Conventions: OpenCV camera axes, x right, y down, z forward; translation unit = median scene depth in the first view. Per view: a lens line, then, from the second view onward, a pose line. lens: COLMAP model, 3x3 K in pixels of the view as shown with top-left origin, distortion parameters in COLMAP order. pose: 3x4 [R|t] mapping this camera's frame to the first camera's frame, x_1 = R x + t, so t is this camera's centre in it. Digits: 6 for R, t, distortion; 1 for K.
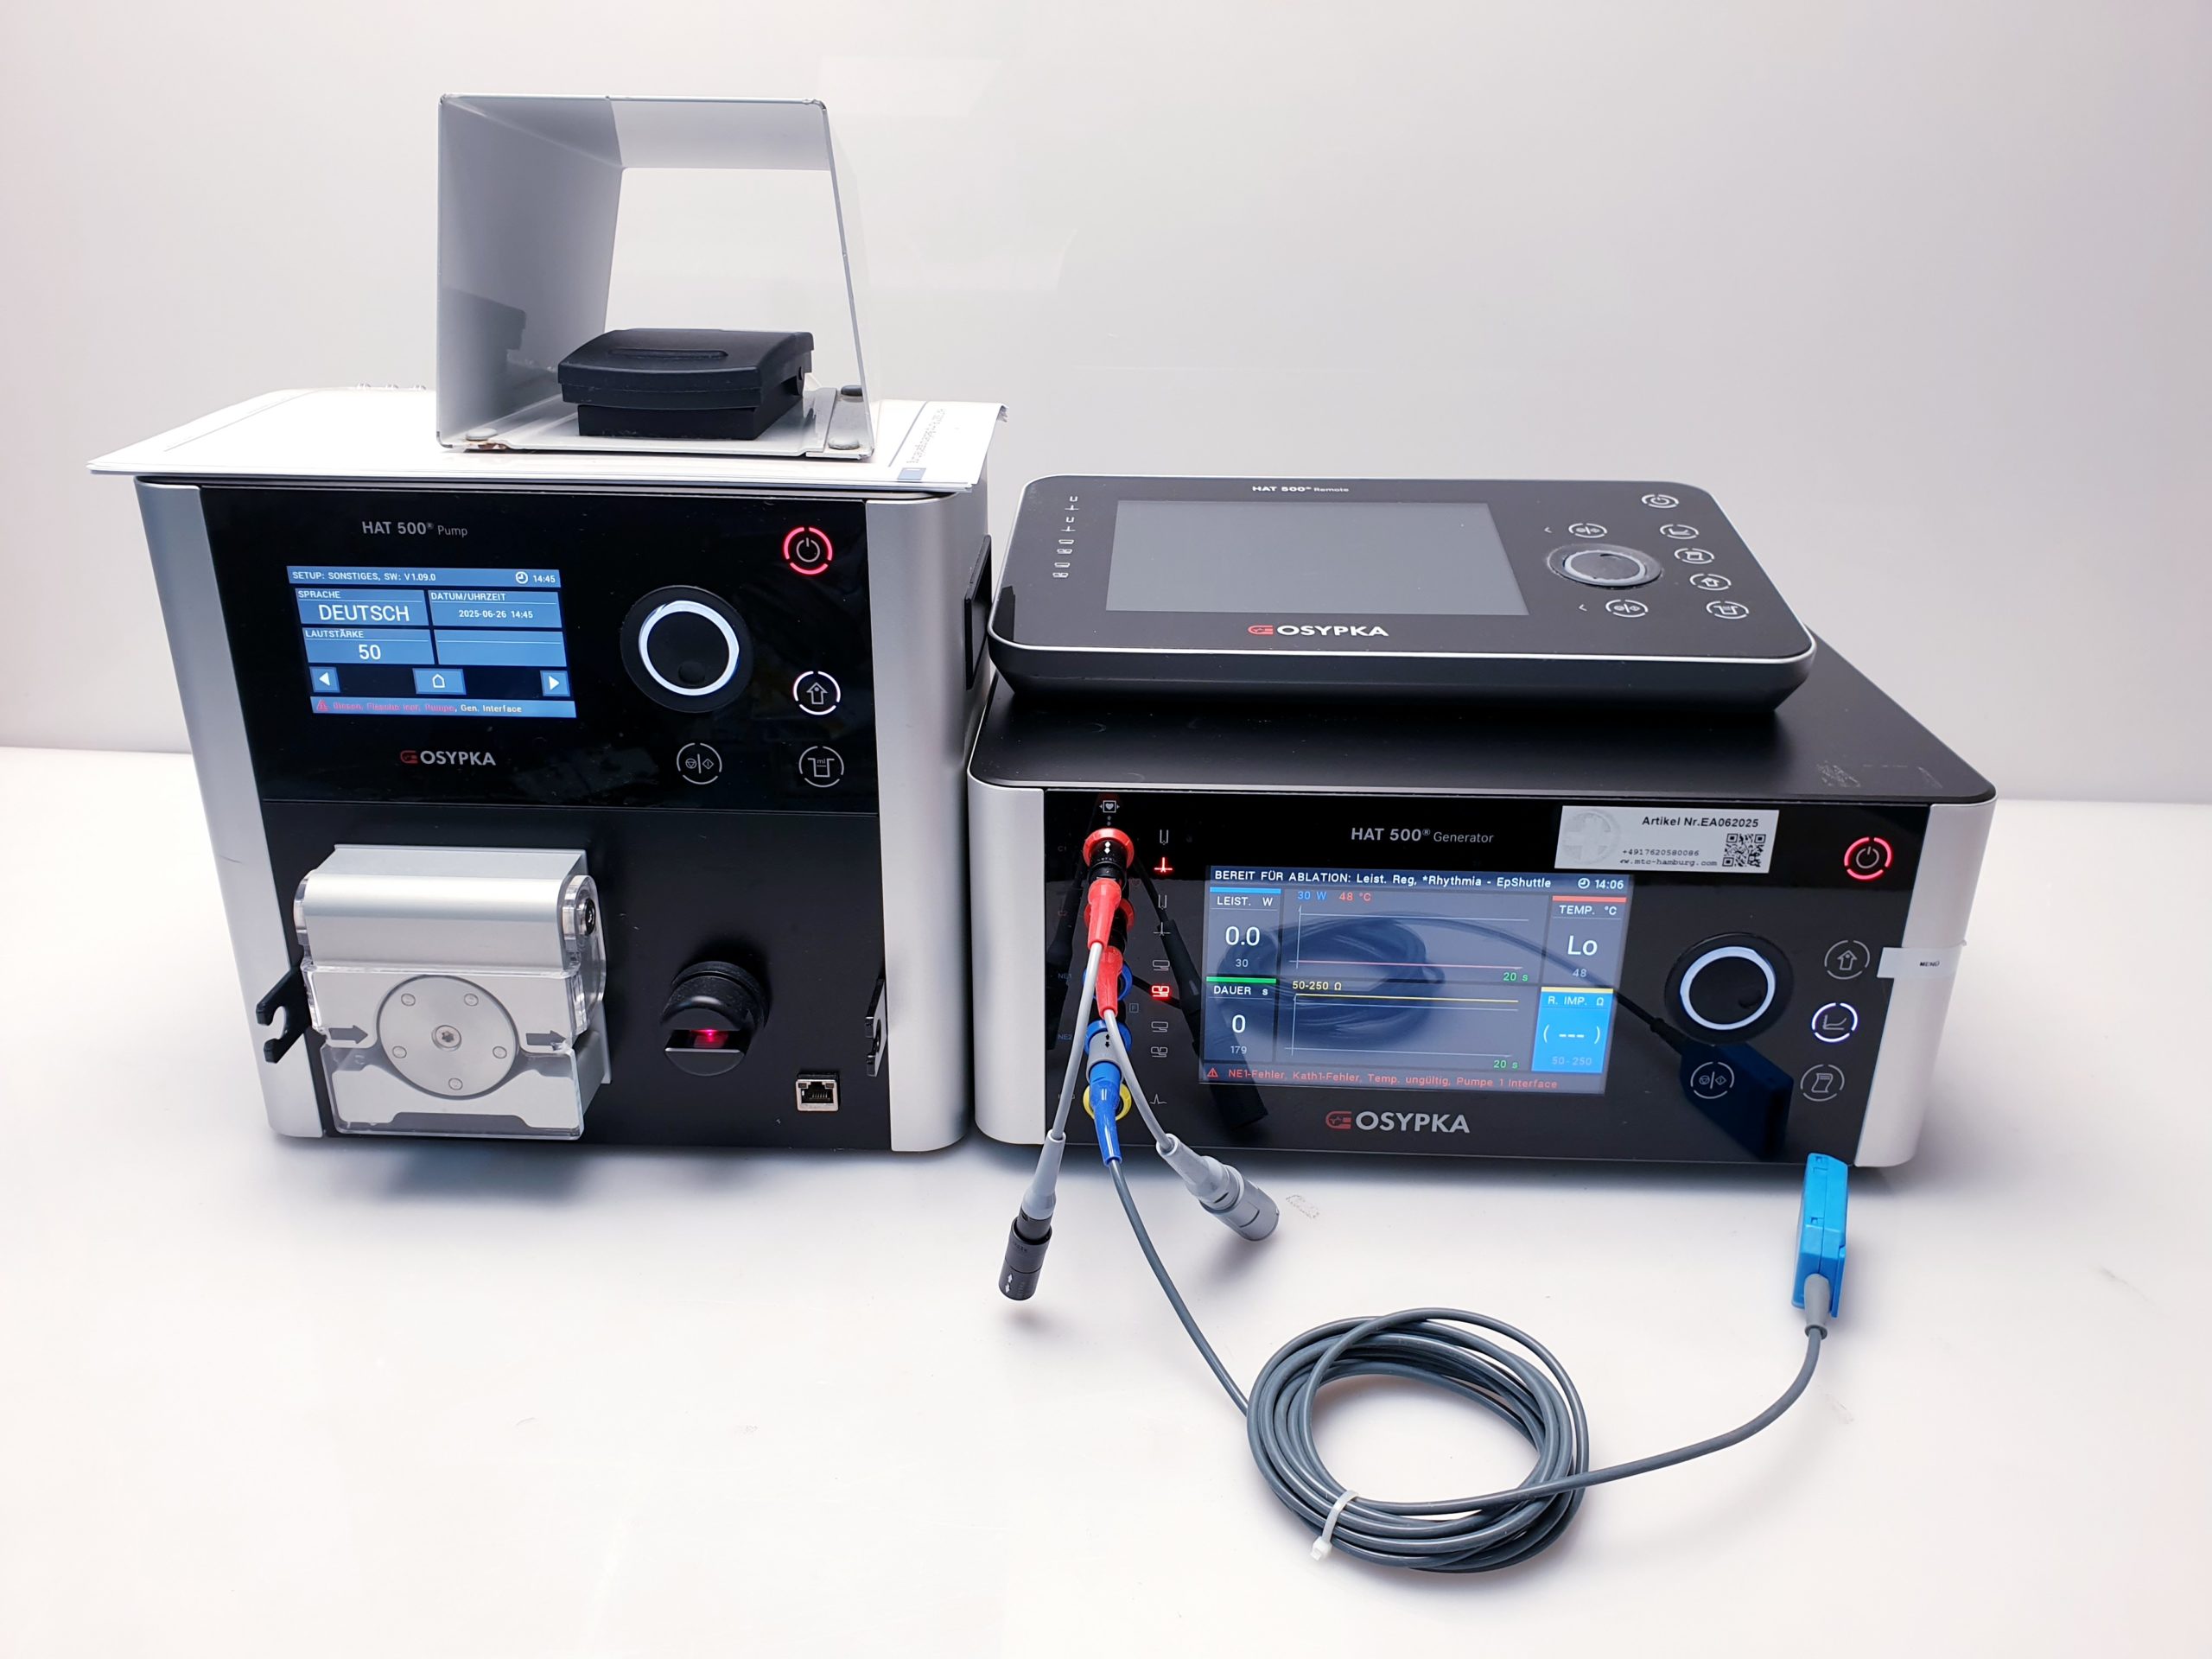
lens RADIAL K [[1681.7, 0, 1117.6], [0, 1681.7, 824.8], [0, 0, 1]] dist [-0.000594, -0.001904]
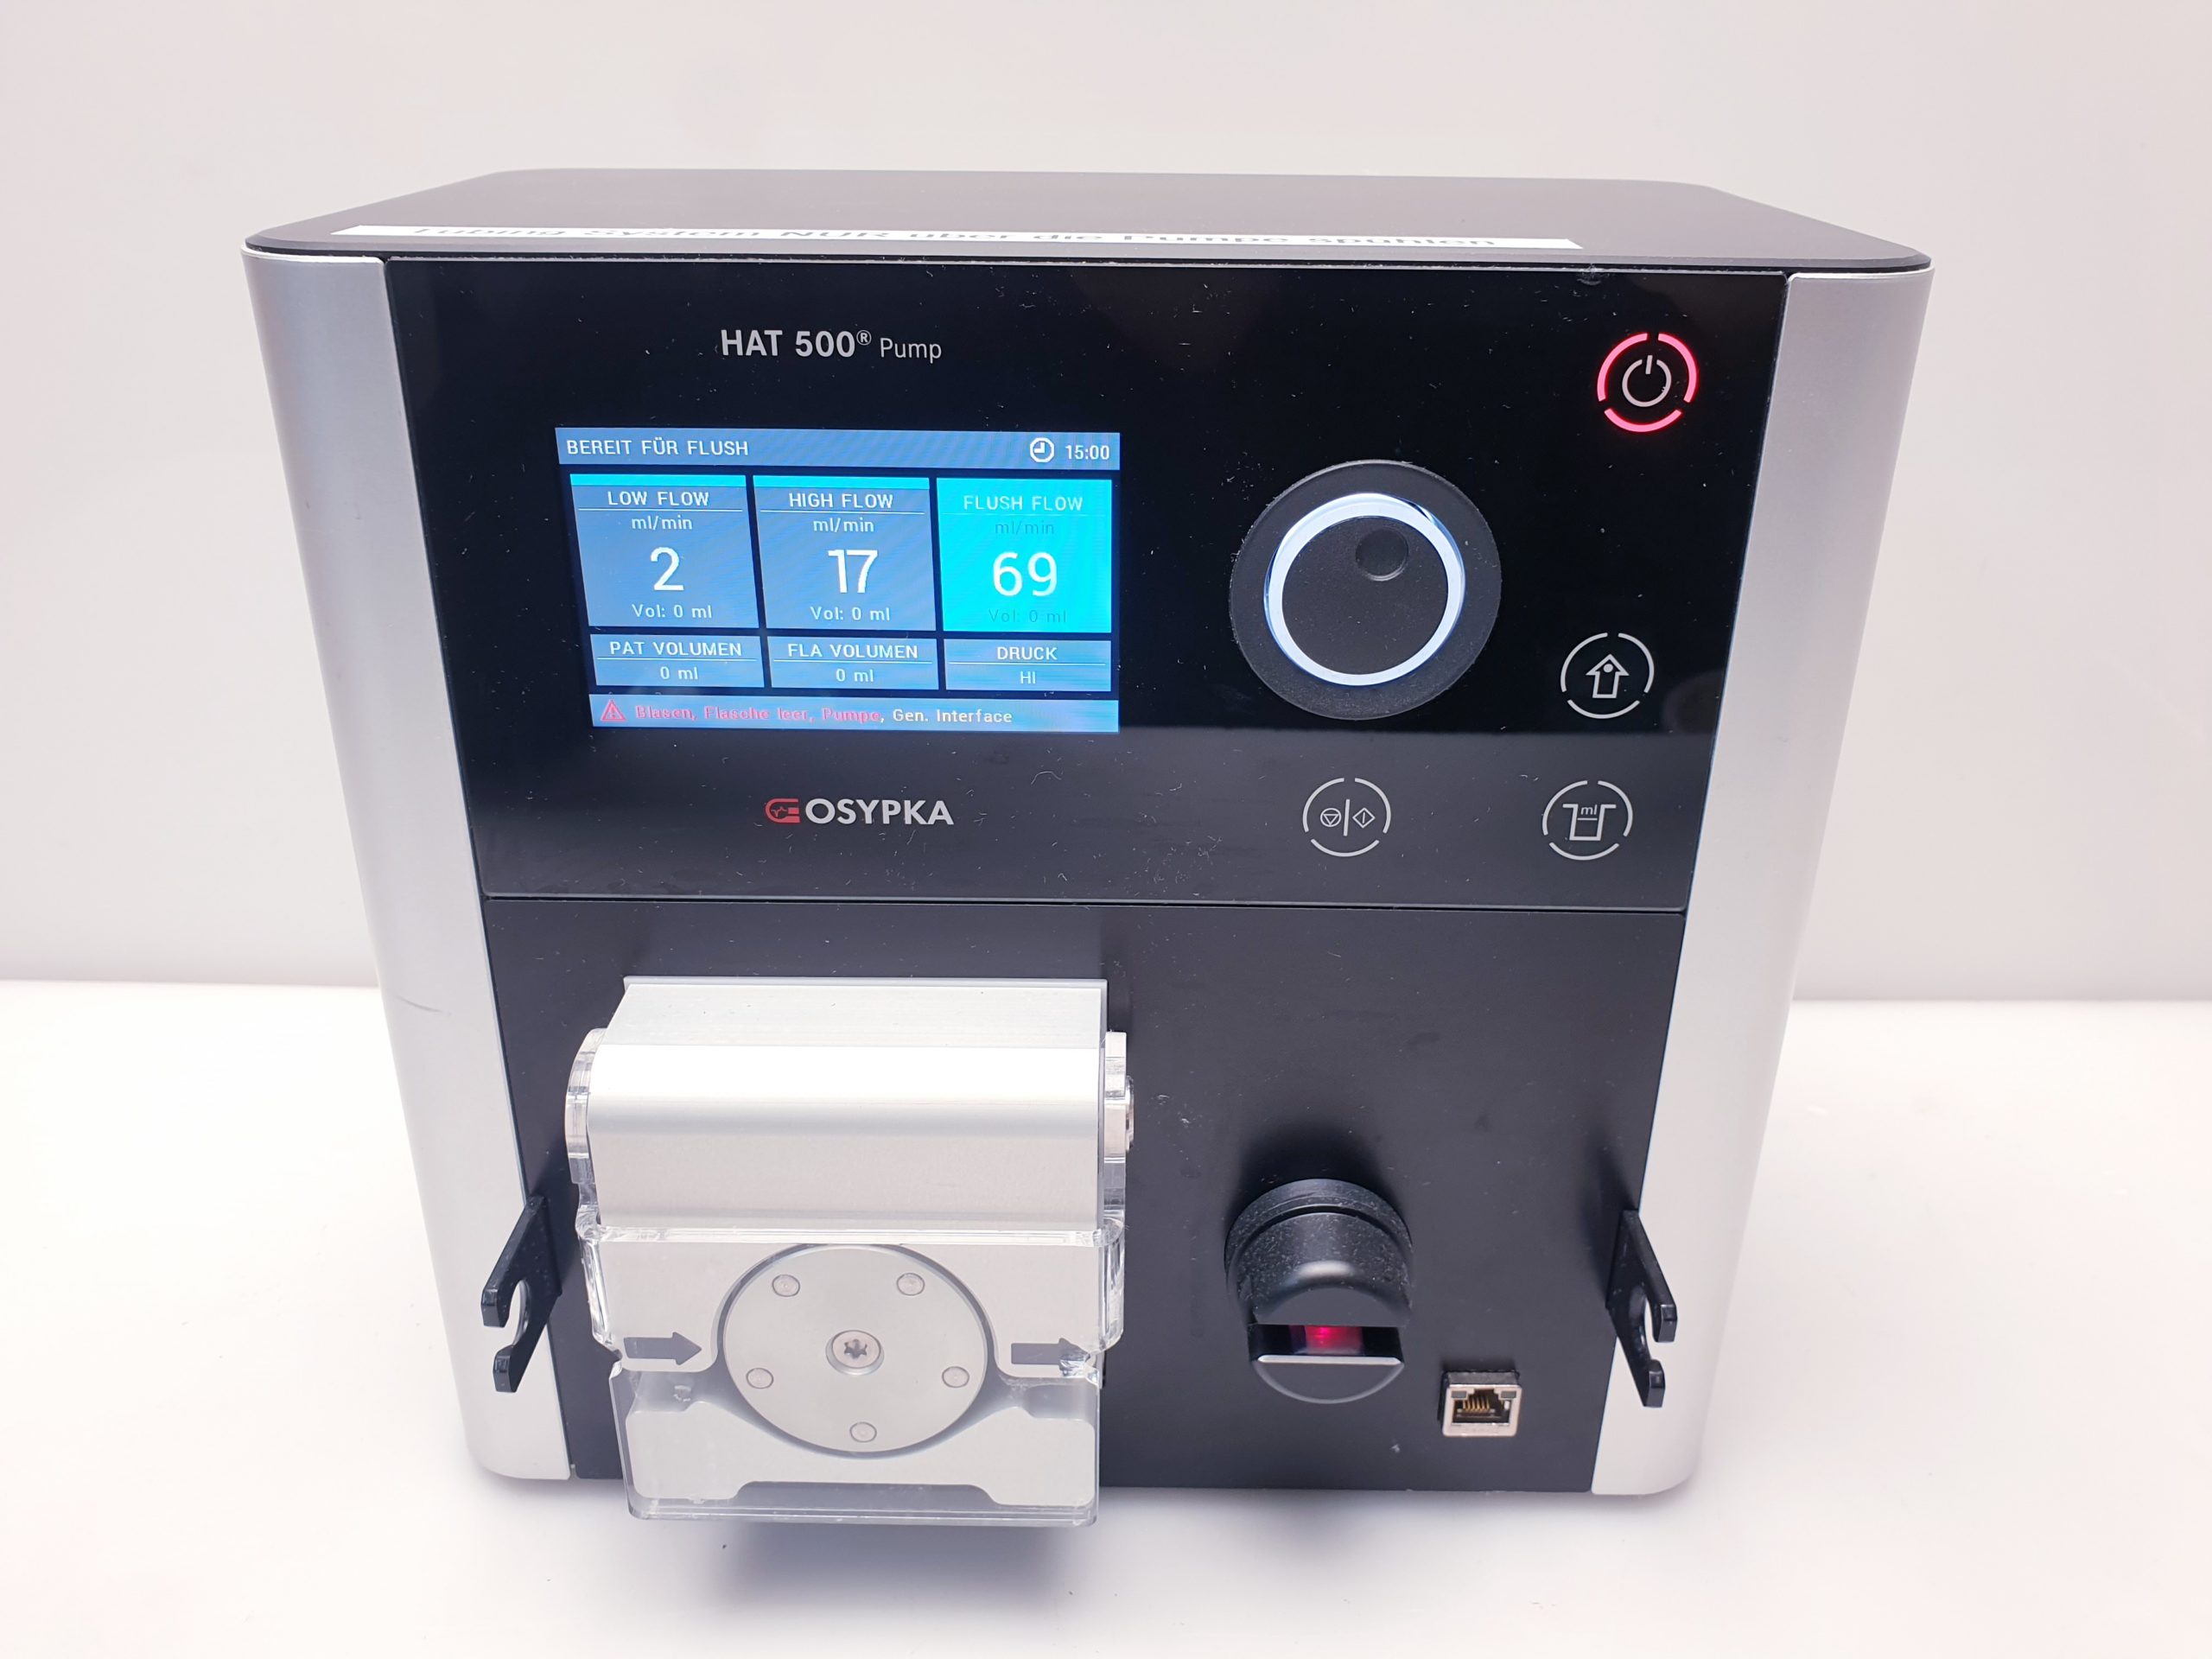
lens RADIAL K [[1697.3, 0, 1106.0], [0, 1697.3, 829.5], [0, 0, 1]] dist [0.218622, -0.633824]
pose [[0.999919, -0.010934, 0.006571, -0.326594], [0.010786, 0.999696, 0.022183, -0.045136], [-0.006811, -0.022111, 0.999732, 0.477467]]
